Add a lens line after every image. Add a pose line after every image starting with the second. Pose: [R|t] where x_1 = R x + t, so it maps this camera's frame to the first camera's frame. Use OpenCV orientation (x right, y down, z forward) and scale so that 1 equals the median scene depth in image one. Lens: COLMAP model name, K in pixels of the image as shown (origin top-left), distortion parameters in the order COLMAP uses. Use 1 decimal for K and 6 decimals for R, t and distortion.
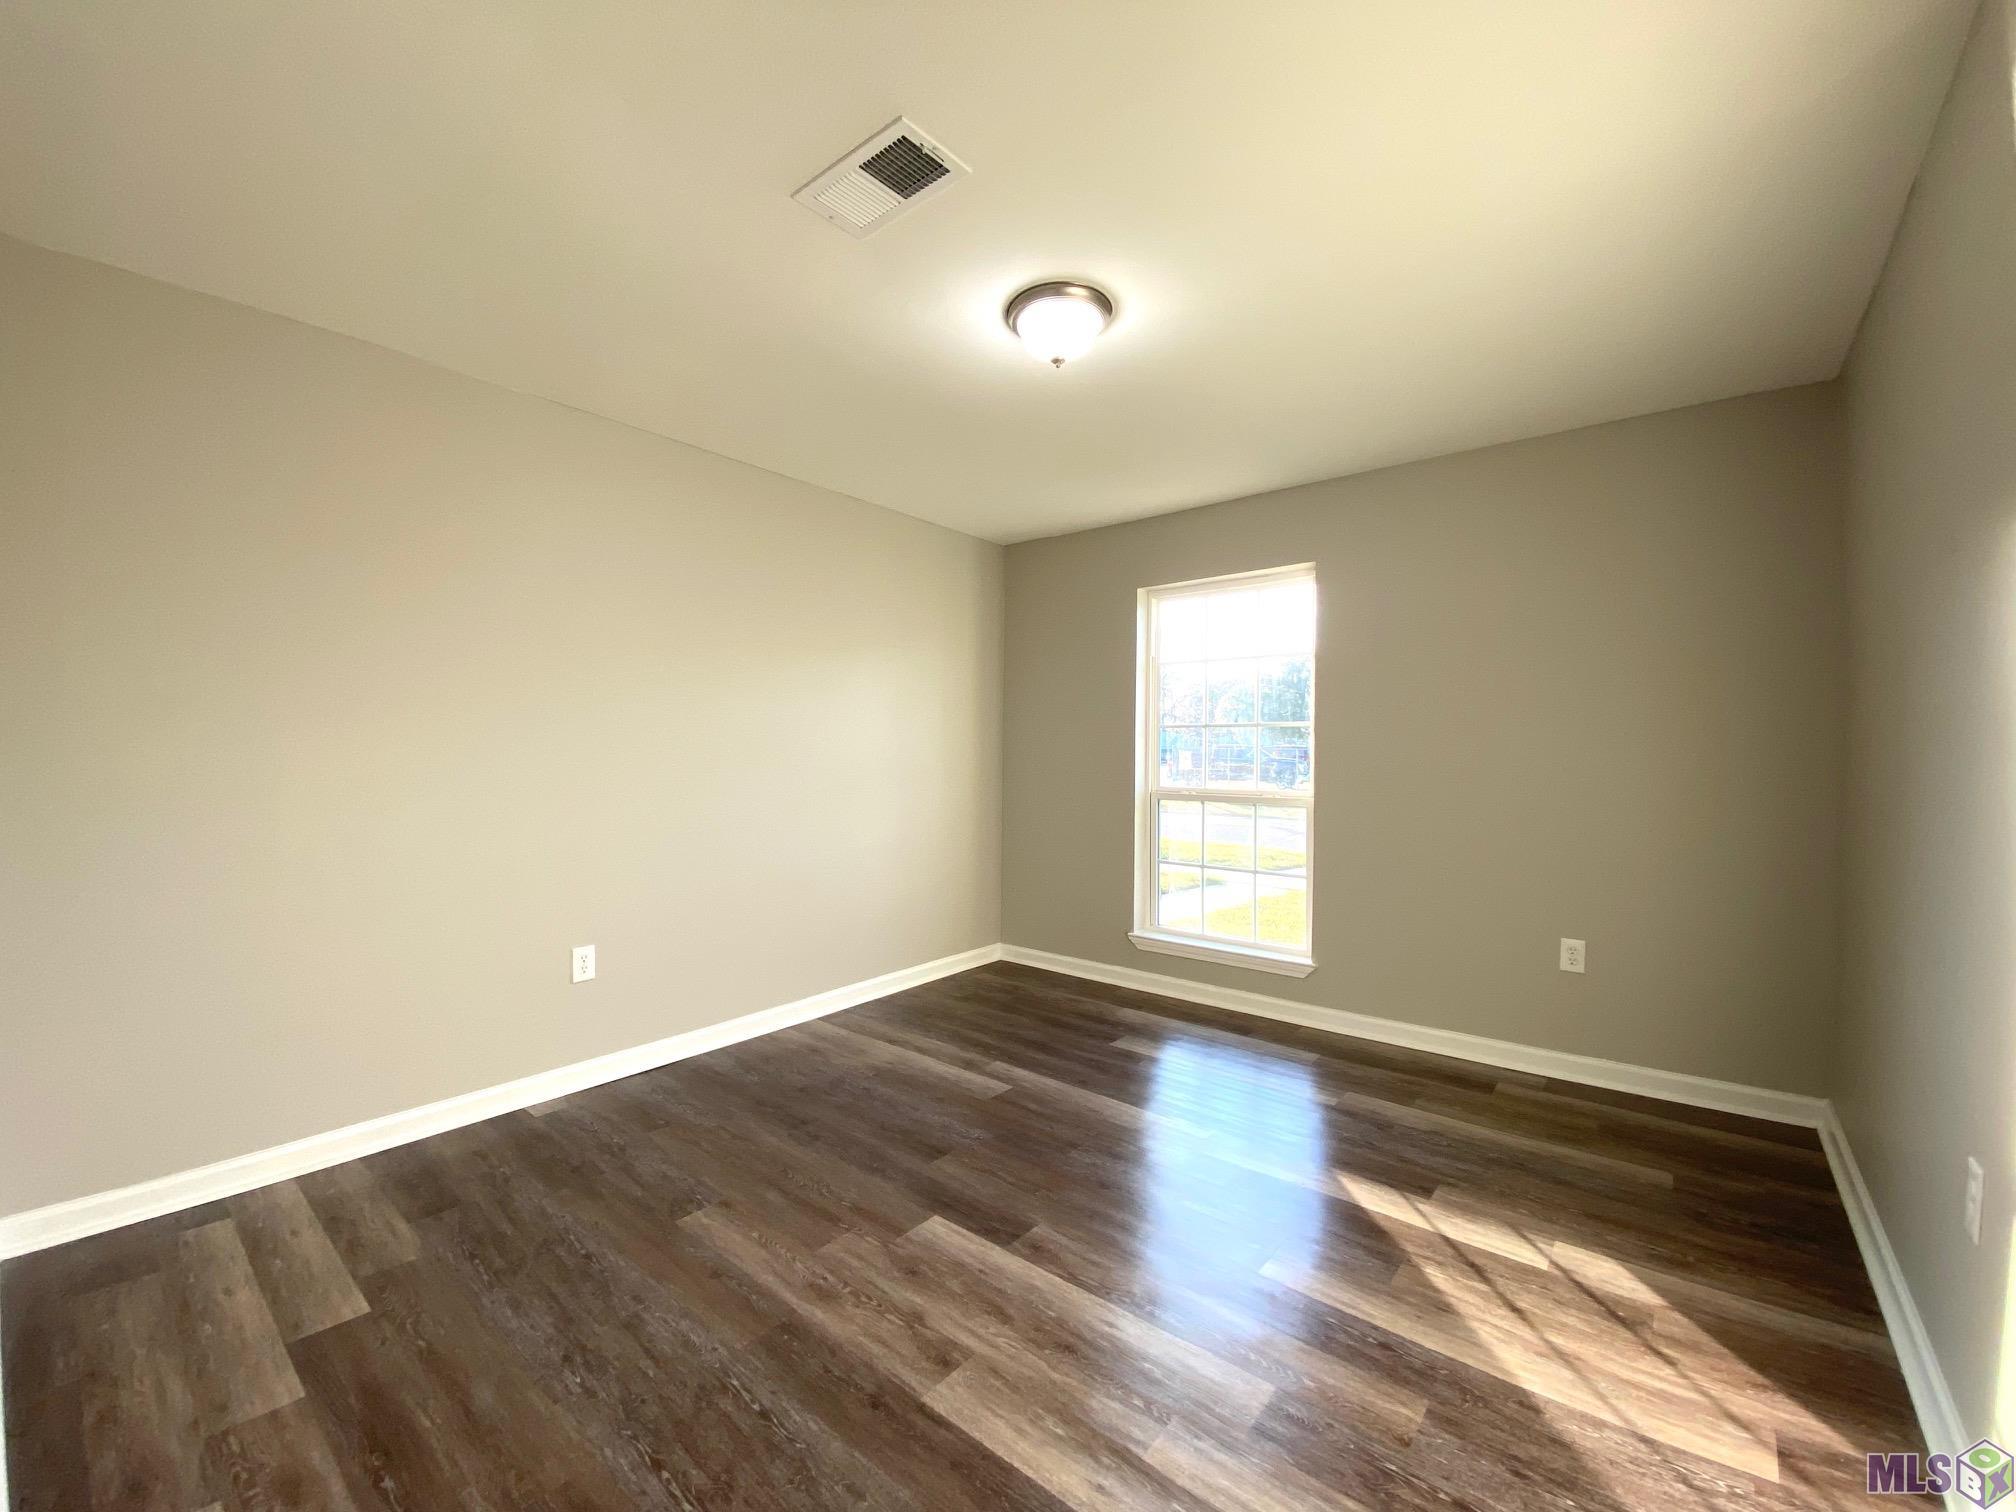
lens RADIAL K [[821.1, 0, 998.8], [0, 821.1, 757.0], [0, 0, 1]] dist [0.036202, -0.025287]
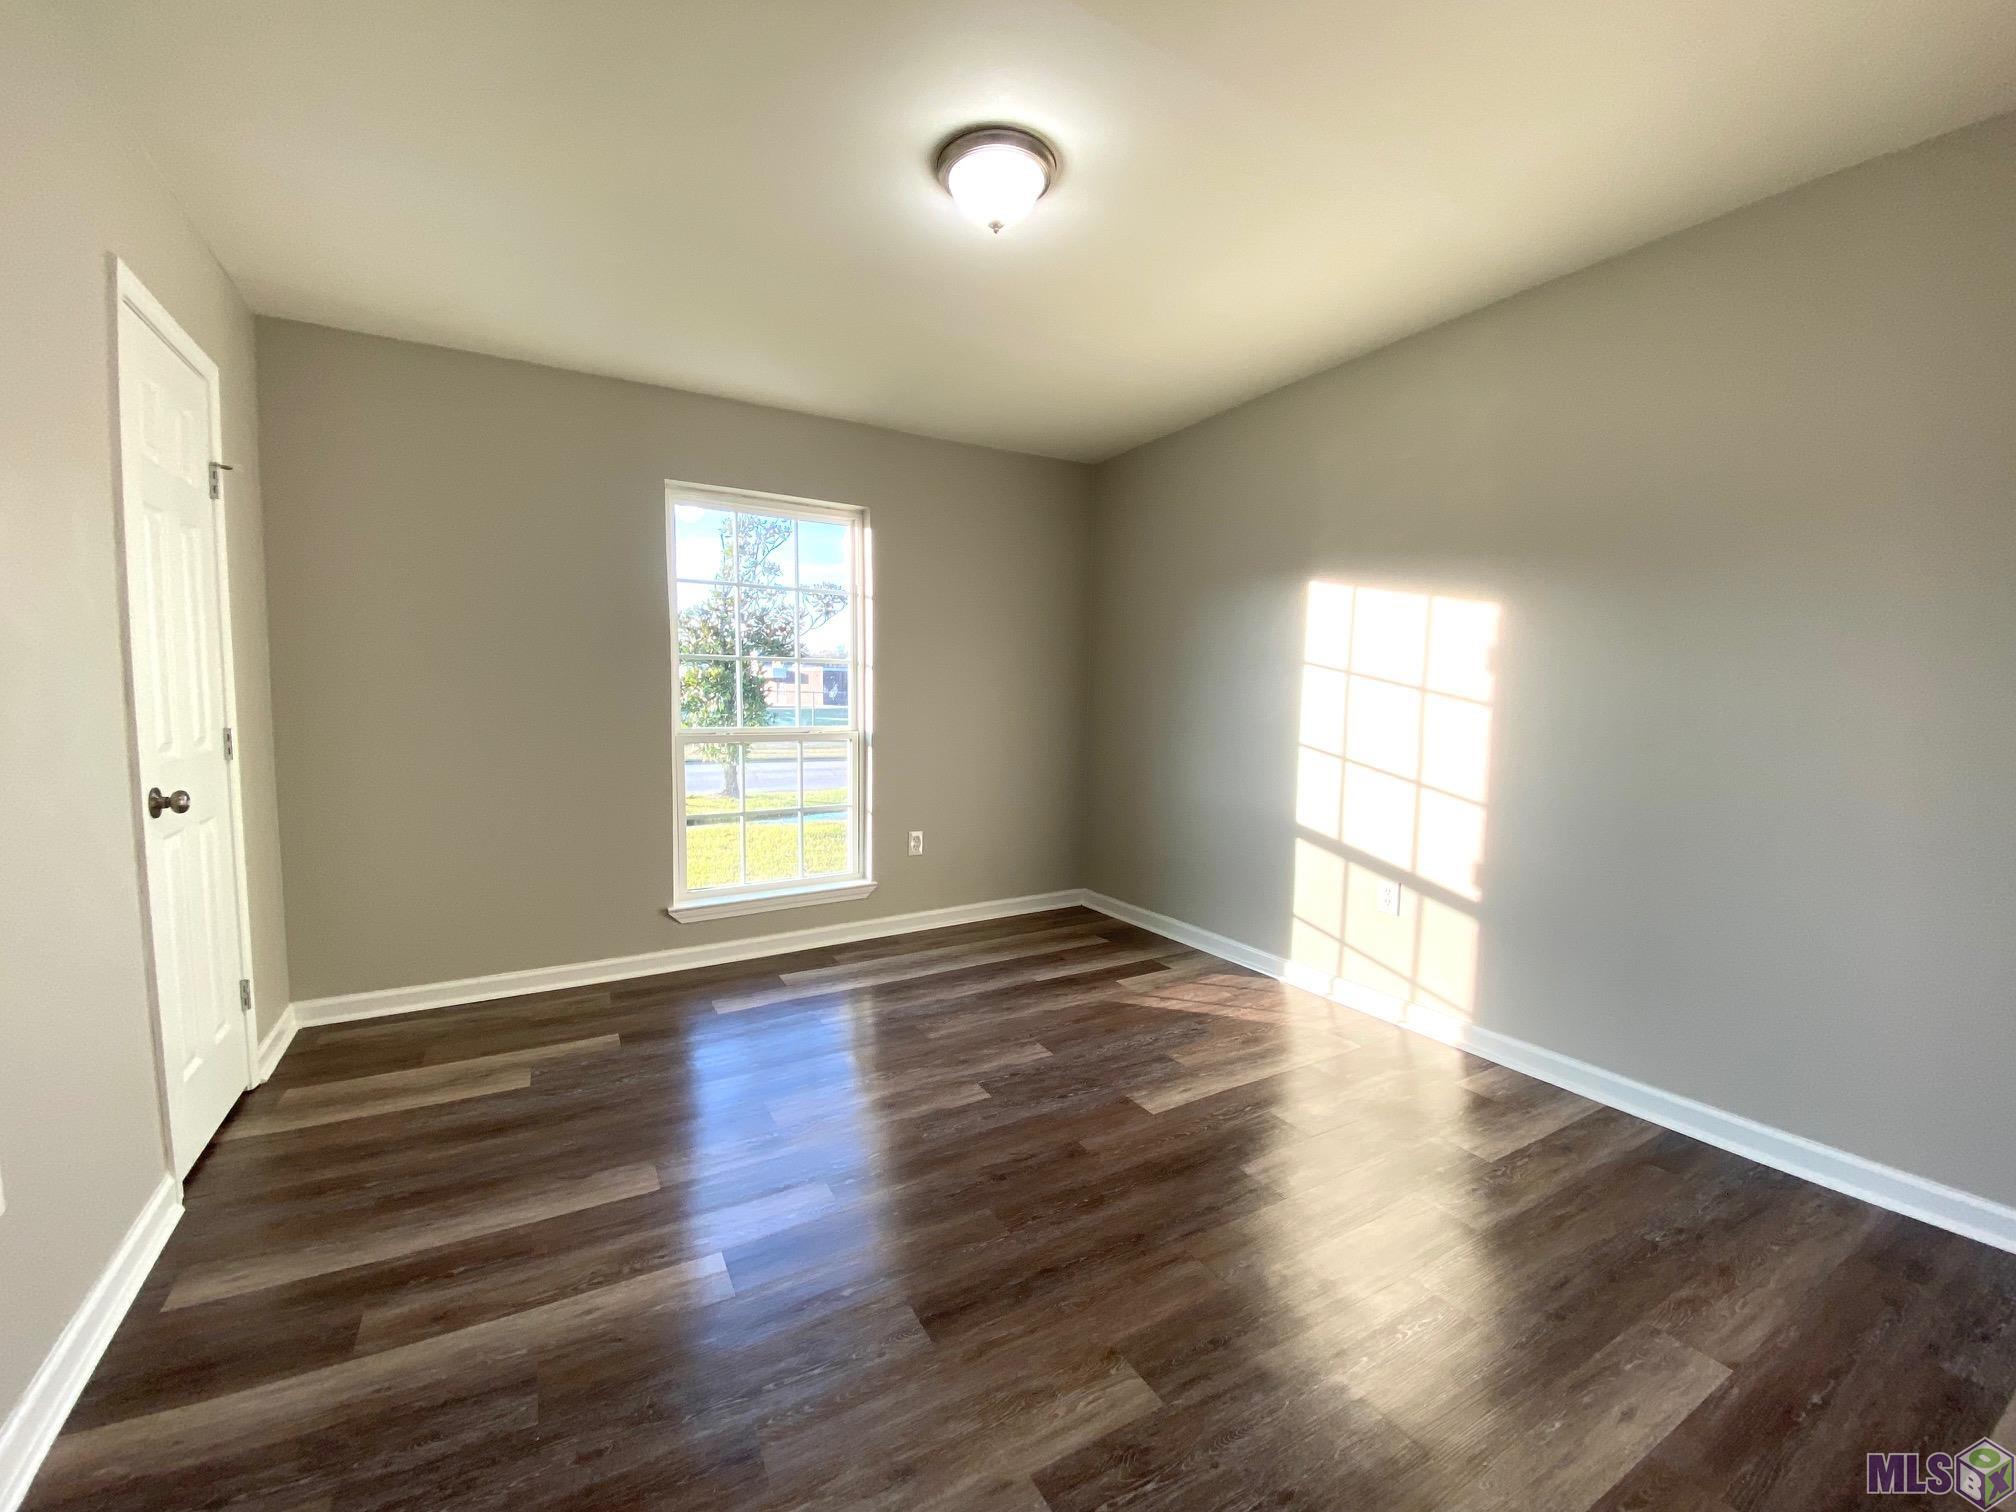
lens RADIAL K [[821.1, 0, 998.8], [0, 821.1, 757.0], [0, 0, 1]] dist [0.036202, -0.025287]
pose [[0.331560, -0.067370, 0.941026, -0.522432], [-0.007626, 0.997223, 0.074081, 0.000124], [-0.943403, -0.031738, 0.330126, 0.433432]]
